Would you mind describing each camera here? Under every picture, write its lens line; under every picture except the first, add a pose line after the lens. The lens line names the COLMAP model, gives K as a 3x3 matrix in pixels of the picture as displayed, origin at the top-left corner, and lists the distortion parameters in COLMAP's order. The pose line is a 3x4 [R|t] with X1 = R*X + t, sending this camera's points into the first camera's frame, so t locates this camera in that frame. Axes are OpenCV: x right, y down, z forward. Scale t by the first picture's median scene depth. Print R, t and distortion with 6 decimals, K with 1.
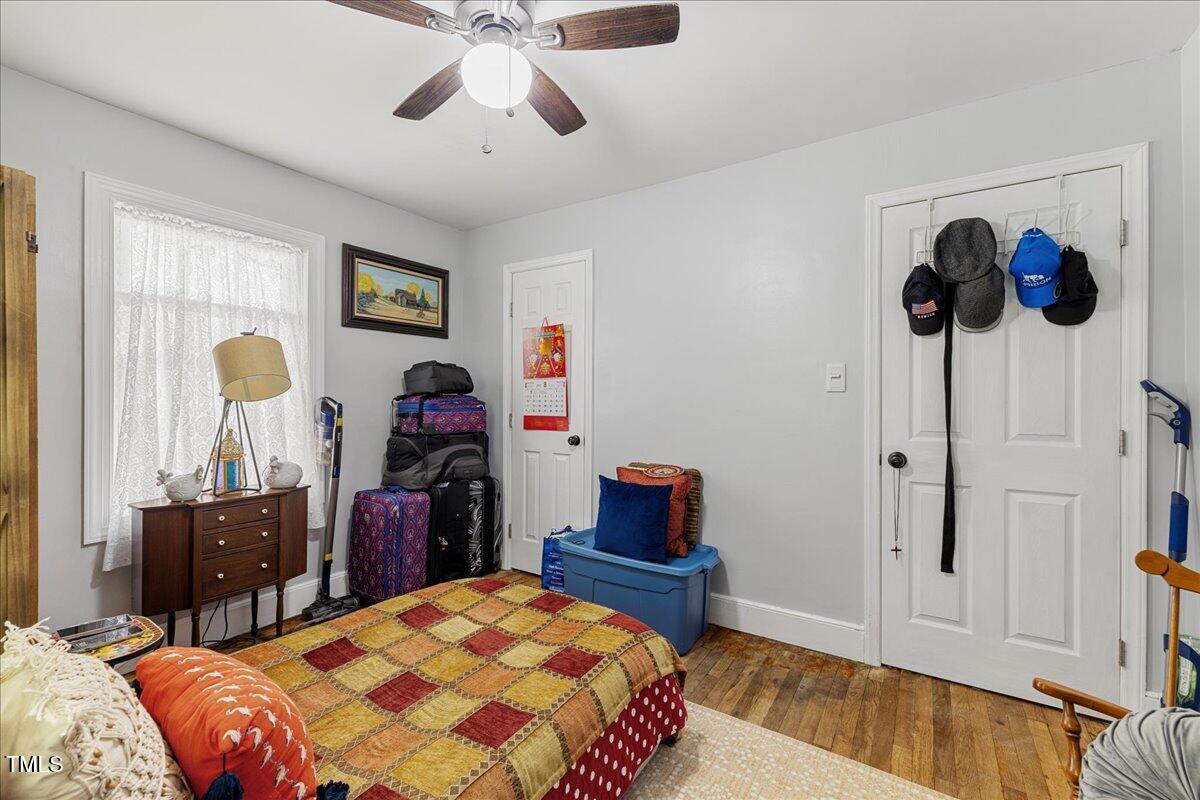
lens RADIAL K [[497.9, 0, 599.9], [0, 497.9, 396.0], [0, 0, 1]] dist [-0.005266, -0.000160]
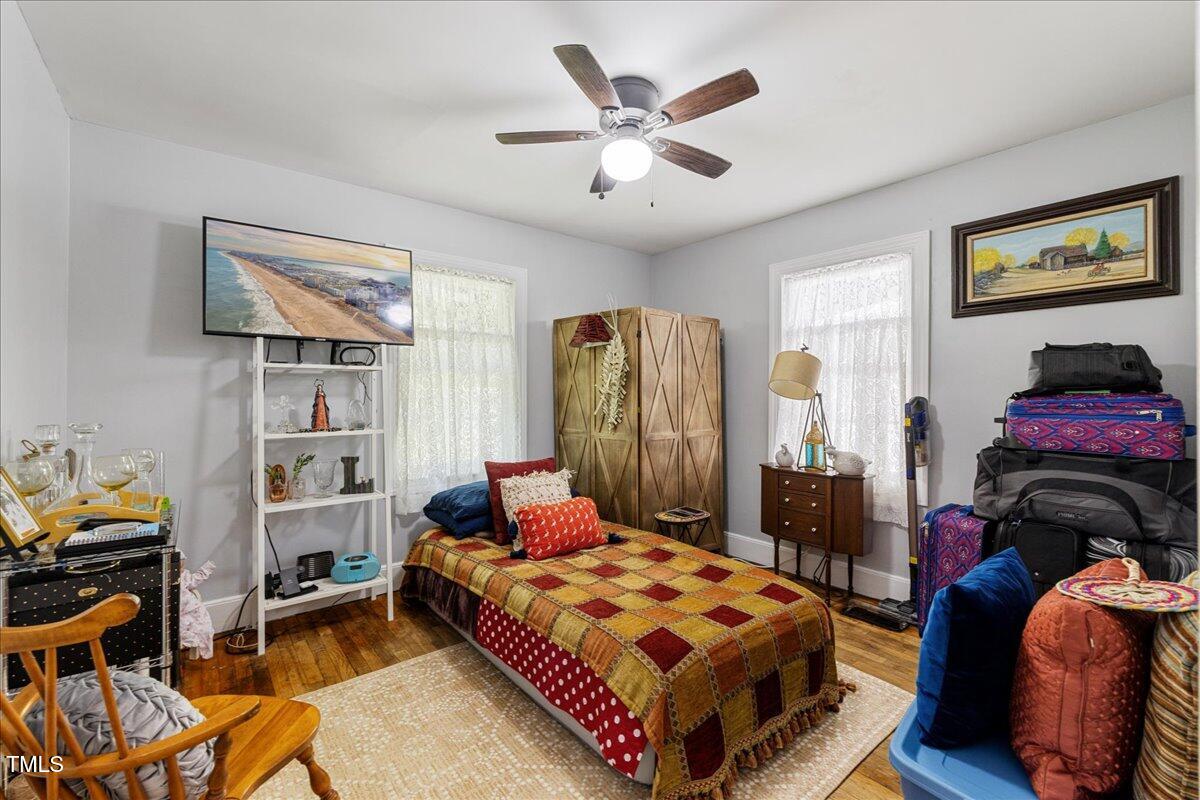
lens RADIAL K [[497.9, 0, 598.6], [0, 497.9, 398.3], [0, 0, 1]] dist [-0.005266, -0.000160]
pose [[-0.293960, -0.009112, -0.955774, 0.507570], [-0.007302, 0.999947, -0.007287, 0.015086], [0.955790, 0.004837, -0.294011, 0.626162]]
